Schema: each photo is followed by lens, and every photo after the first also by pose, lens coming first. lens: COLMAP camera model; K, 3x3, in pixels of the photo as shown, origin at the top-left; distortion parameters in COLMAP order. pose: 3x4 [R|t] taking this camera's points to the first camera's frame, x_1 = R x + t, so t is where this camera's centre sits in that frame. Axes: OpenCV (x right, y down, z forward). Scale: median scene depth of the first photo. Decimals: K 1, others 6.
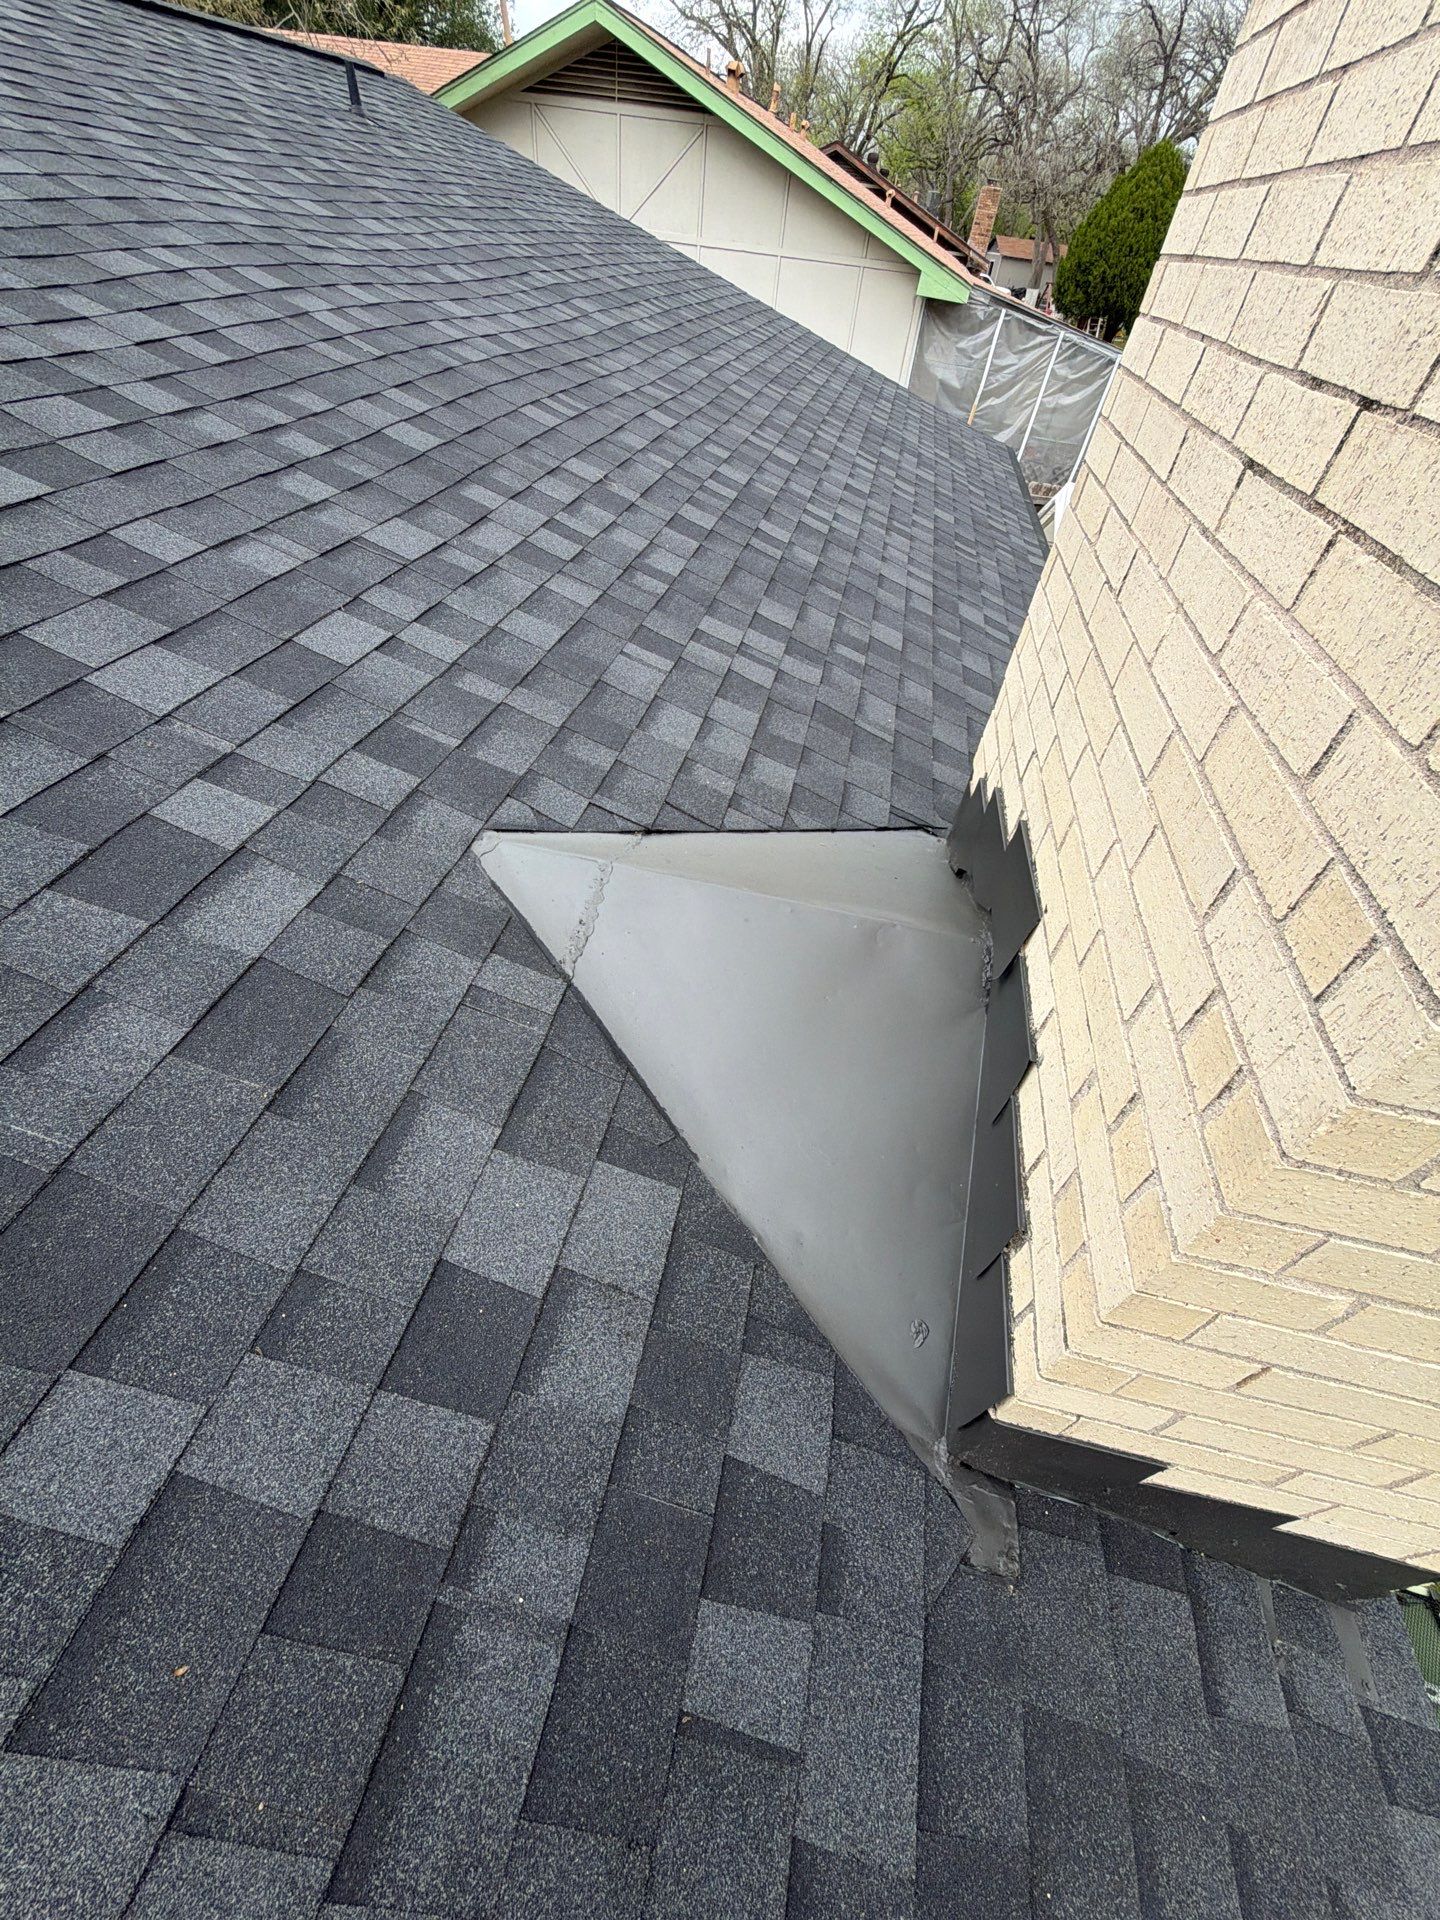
lens RADIAL K [[772.0, 0, 723.3], [0, 772.0, 961.4], [0, 0, 1]] dist [0.001214, -0.000251]
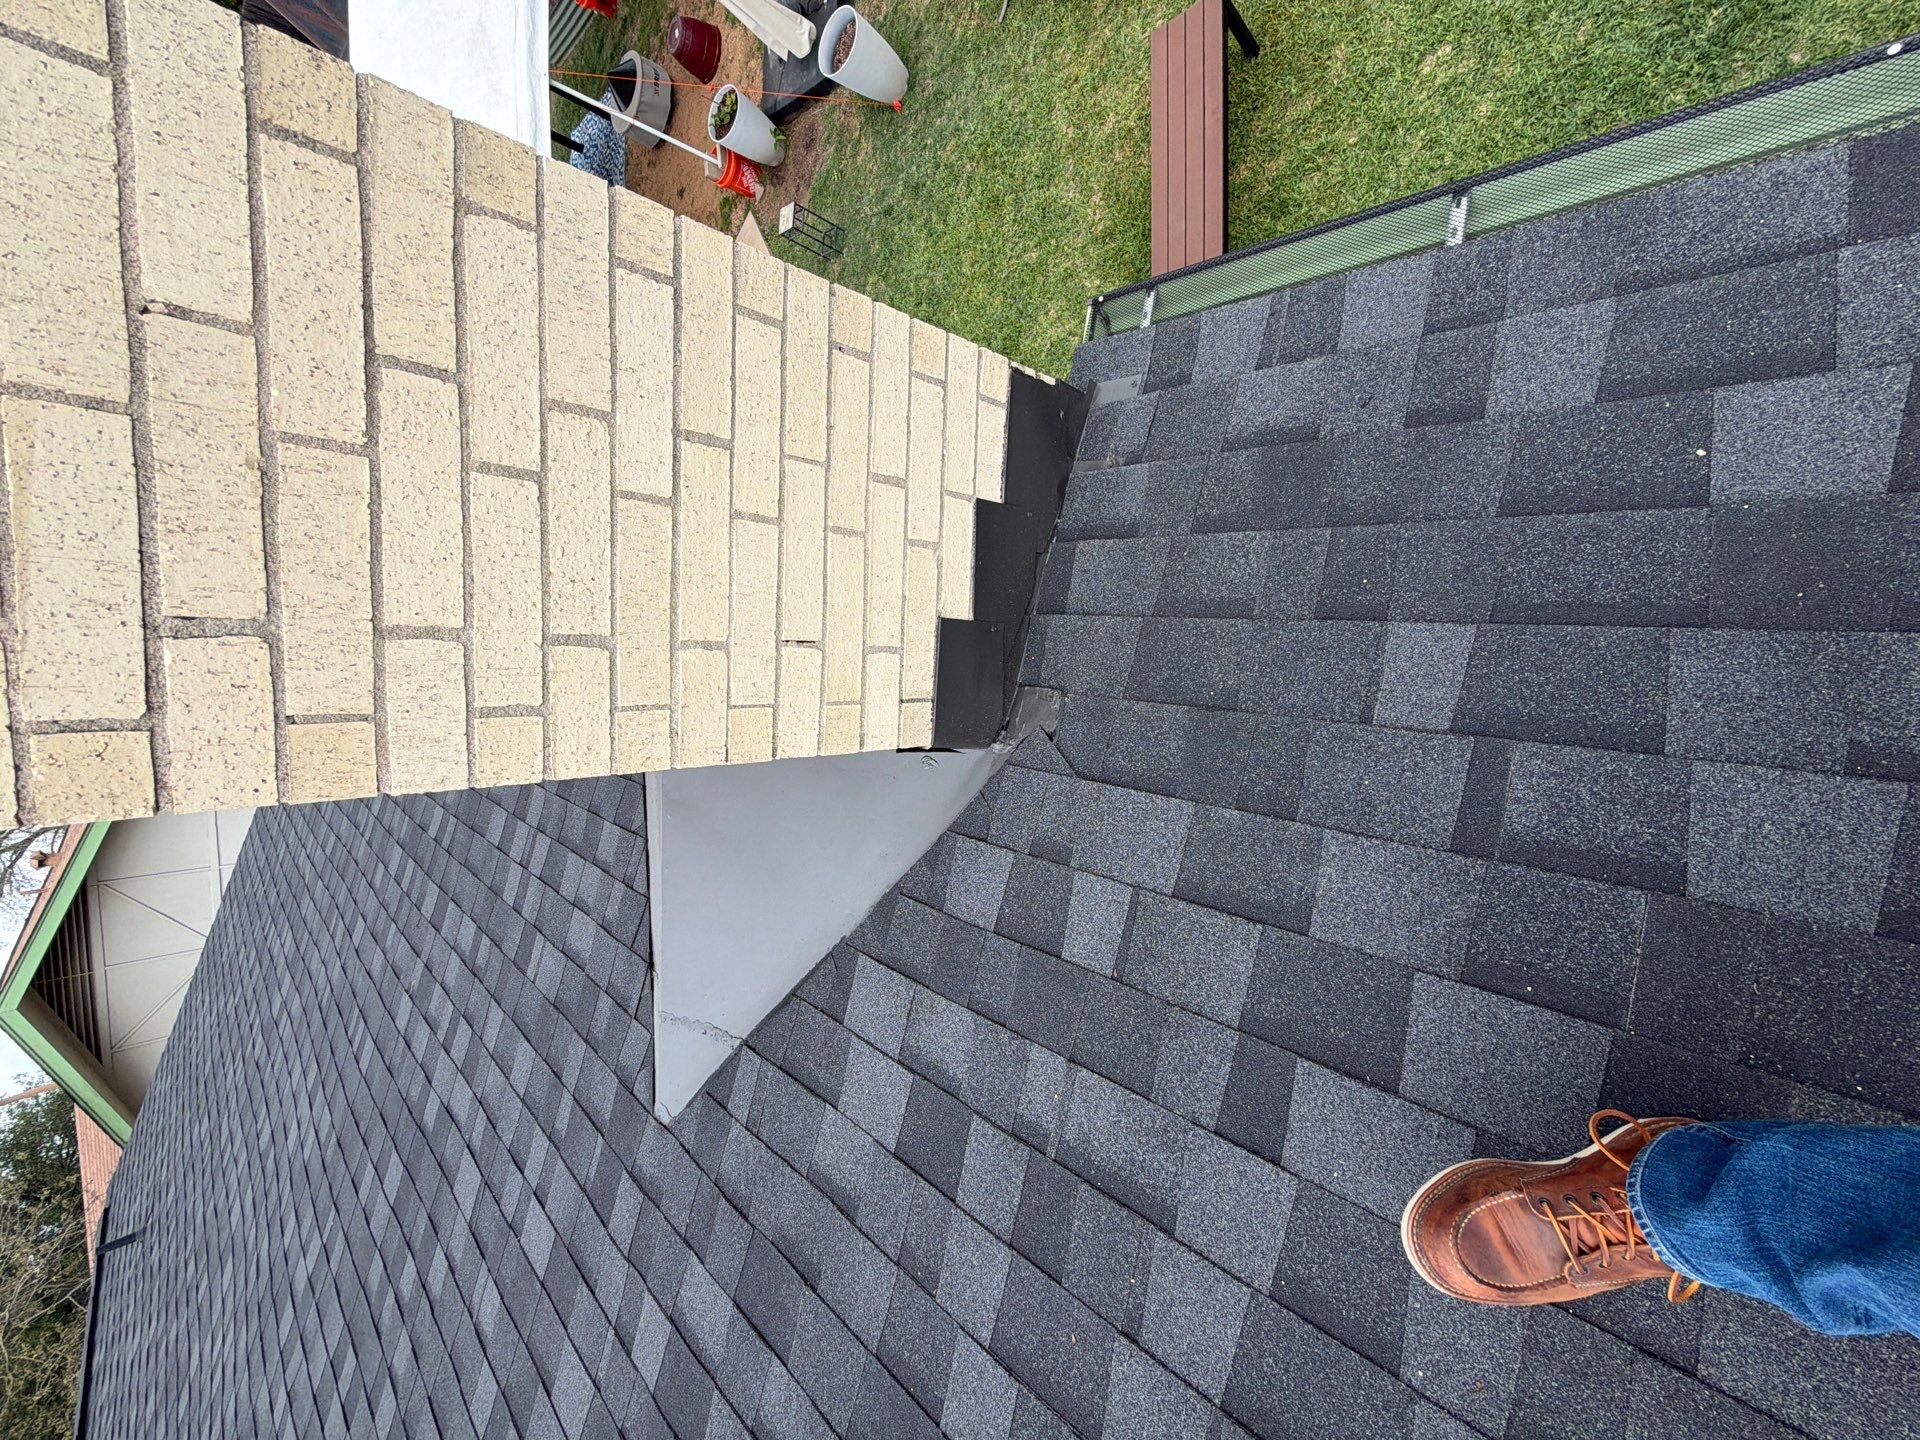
lens RADIAL K [[772.0, 0, 959.7], [0, 772.0, 718.4], [0, 0, 1]] dist [0.001214, -0.000251]
pose [[-0.165042, -0.985647, -0.035504, 0.197590], [0.986077, -0.165642, 0.014662, 0.283700], [-0.020333, -0.032589, 0.999262, -0.160541]]
